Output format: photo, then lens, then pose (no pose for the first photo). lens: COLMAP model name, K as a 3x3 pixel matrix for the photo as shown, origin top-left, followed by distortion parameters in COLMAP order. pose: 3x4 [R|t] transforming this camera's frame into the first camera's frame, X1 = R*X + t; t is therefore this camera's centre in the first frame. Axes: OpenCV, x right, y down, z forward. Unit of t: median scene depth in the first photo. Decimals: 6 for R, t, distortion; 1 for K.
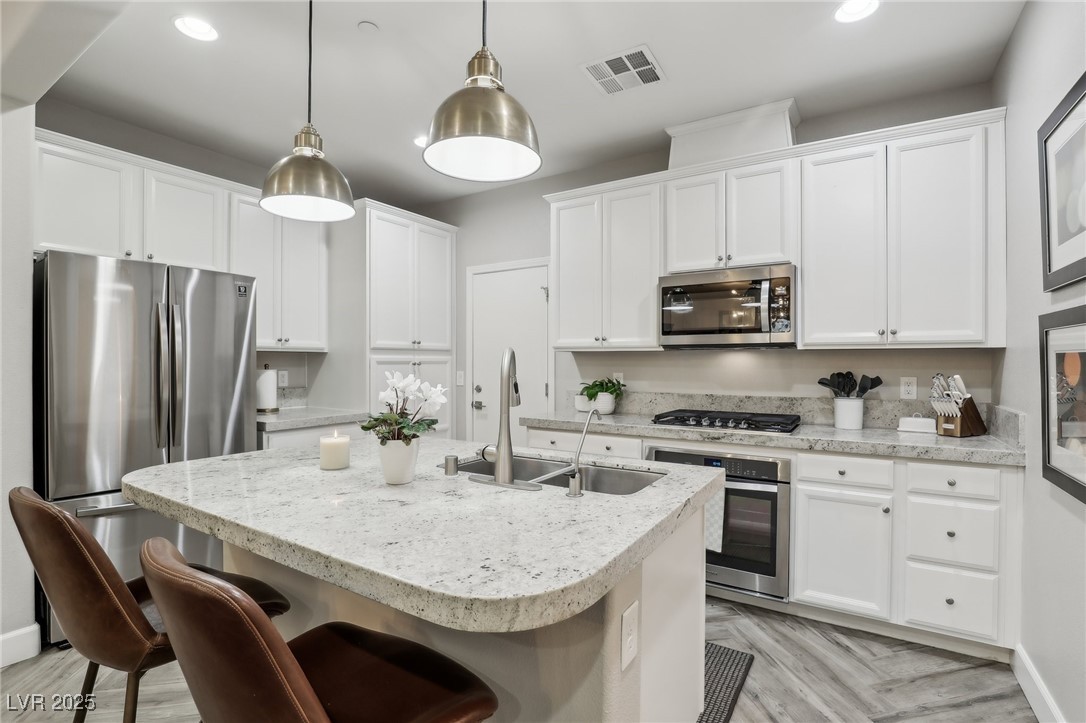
lens RADIAL K [[514.7, 0, 544.0], [0, 514.7, 365.2], [0, 0, 1]] dist [-0.034330, 0.007436]
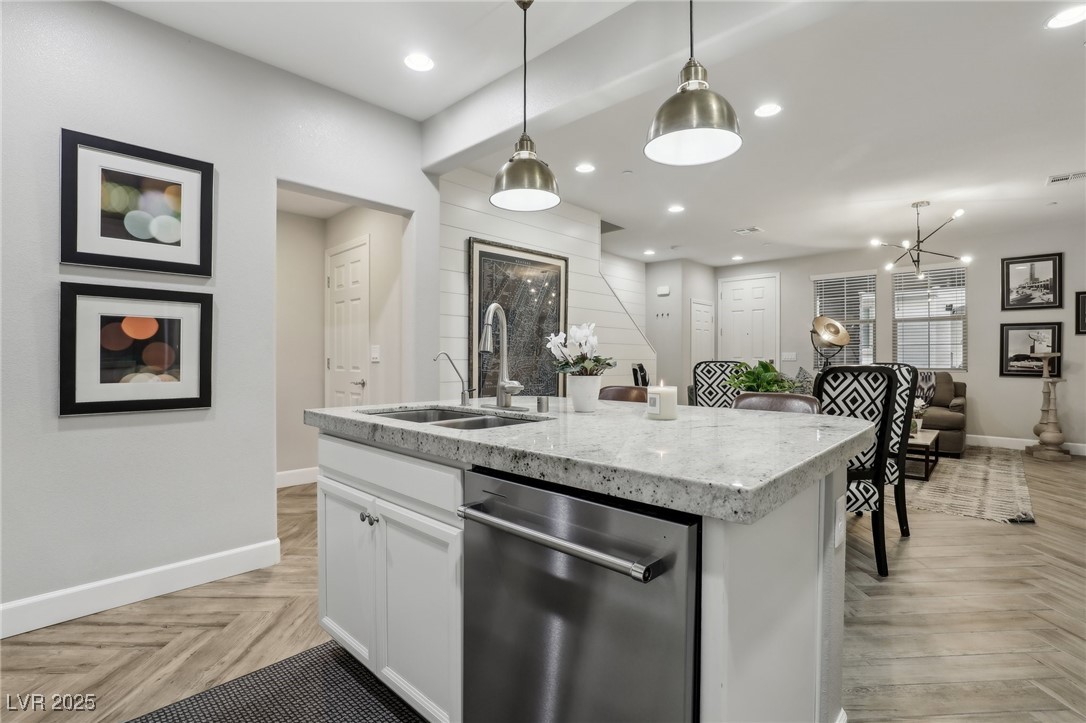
lens RADIAL K [[503.7, 0, 545.2], [0, 503.7, 360.4], [0, 0, 1]] dist [-0.038633, 0.007766]
pose [[-0.981409, -0.001942, 0.191921, -0.238683], [-0.000284, 0.999962, 0.008665, 0.051008], [-0.191930, 0.008449, -0.981372, 1.239439]]
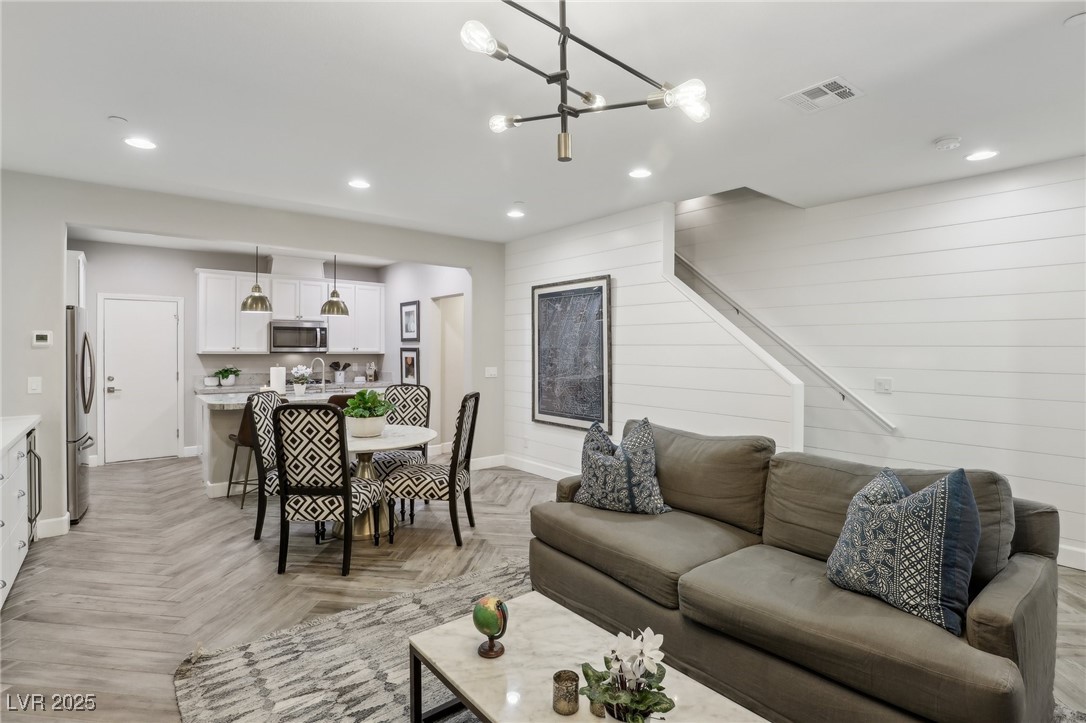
lens RADIAL K [[531.1, 0, 546.1], [0, 531.1, 359.4], [0, 0, 1]] dist [-0.029634, 0.001643]
pose [[0.323633, -0.018055, 0.946010, -1.786788], [0.001491, 0.999826, 0.018571, -0.053070], [-0.946181, -0.004599, 0.323604, -1.012613]]
